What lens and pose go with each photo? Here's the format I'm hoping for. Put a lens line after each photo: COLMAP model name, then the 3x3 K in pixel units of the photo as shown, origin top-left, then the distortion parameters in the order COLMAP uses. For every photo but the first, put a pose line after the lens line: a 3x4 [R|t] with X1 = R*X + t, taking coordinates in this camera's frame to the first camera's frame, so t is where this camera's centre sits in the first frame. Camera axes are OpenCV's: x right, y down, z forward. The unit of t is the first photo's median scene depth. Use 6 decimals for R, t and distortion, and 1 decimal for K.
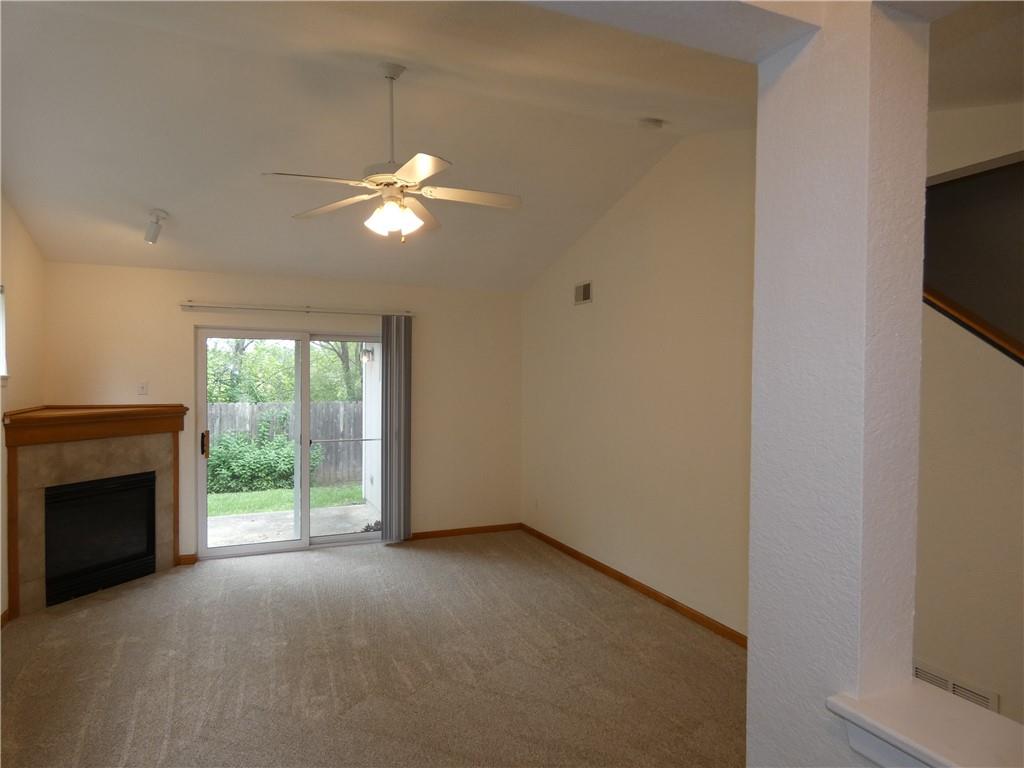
lens RADIAL K [[621.5, 0, 513.5], [0, 621.5, 388.1], [0, 0, 1]] dist [-0.000693, 0.001553]
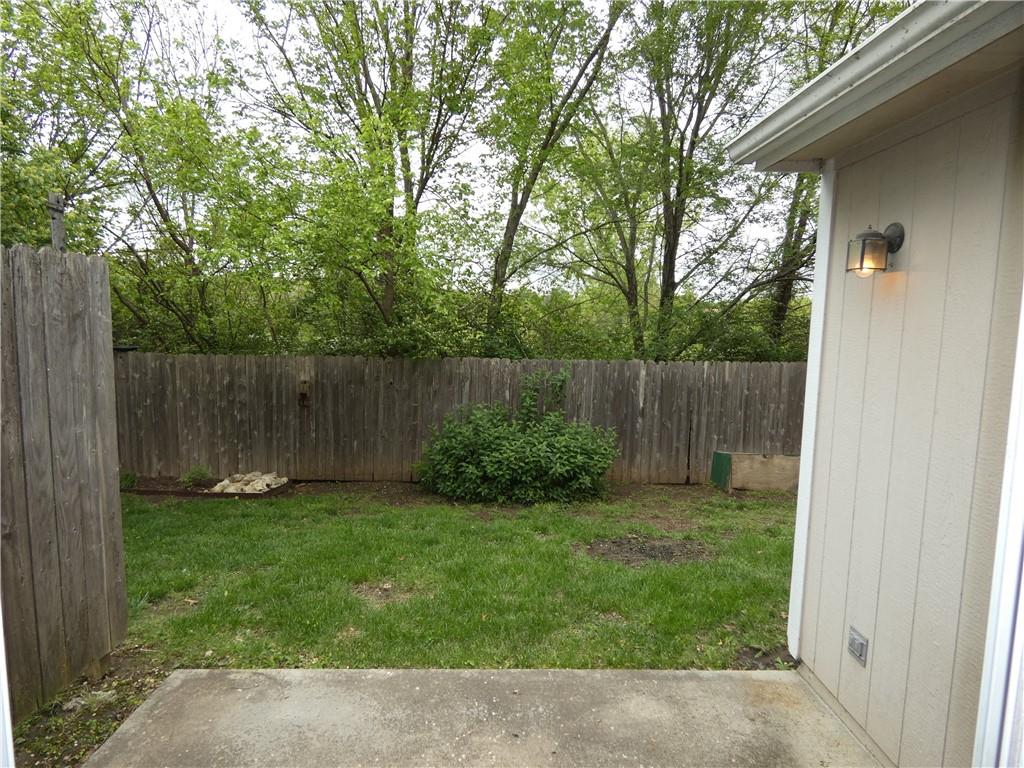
lens RADIAL K [[621.5, 0, 511.0], [0, 621.5, 384.9], [0, 0, 1]] dist [-0.000693, 0.001553]
pose [[0.921467, 0.051638, -0.385009, -0.411209], [-0.019940, 0.996106, 0.085876, -0.016356], [0.387945, -0.071455, 0.918909, 0.954875]]
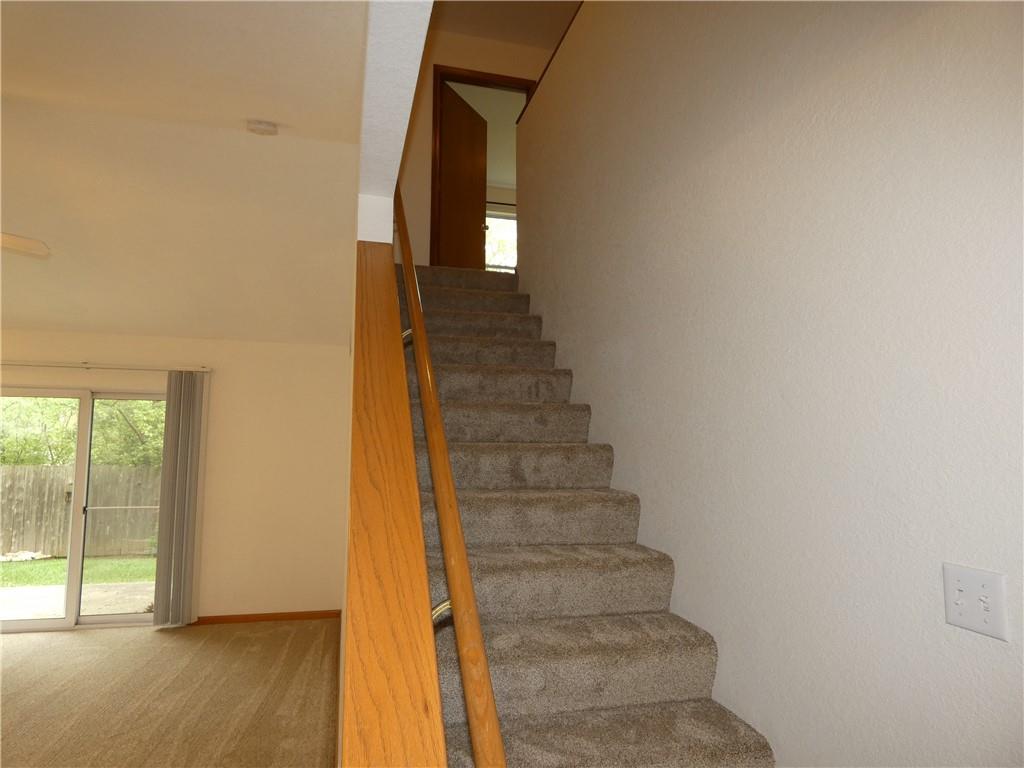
lens RADIAL K [[621.5, 0, 507.3], [0, 621.5, 384.8], [0, 0, 1]] dist [-0.000693, 0.001553]
pose [[0.984522, -0.010314, -0.174959, 0.486065], [-0.009458, 0.993686, -0.111801, 0.001659], [0.175008, 0.111725, 0.978207, 0.205190]]
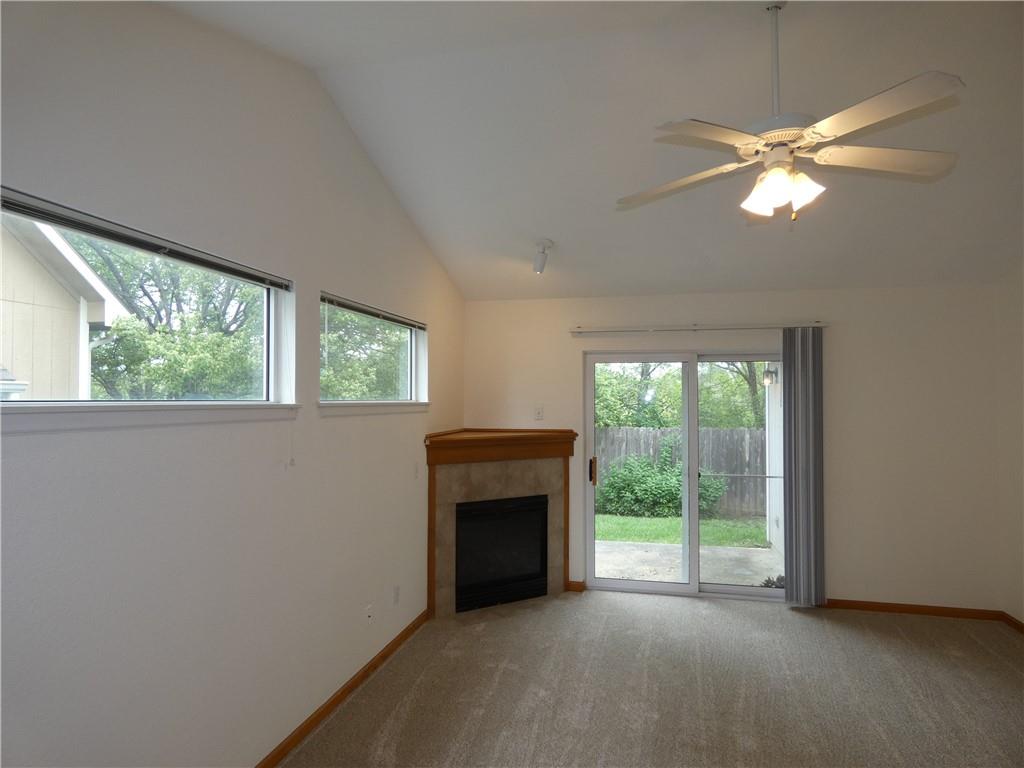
lens RADIAL K [[621.5, 0, 510.2], [0, 621.5, 385.6], [0, 0, 1]] dist [-0.000693, 0.001553]
pose [[0.799208, -0.019266, -0.600746, -0.005309], [-0.006849, 0.999129, -0.041153, -0.003547], [0.601016, 0.037004, 0.798380, 0.128811]]
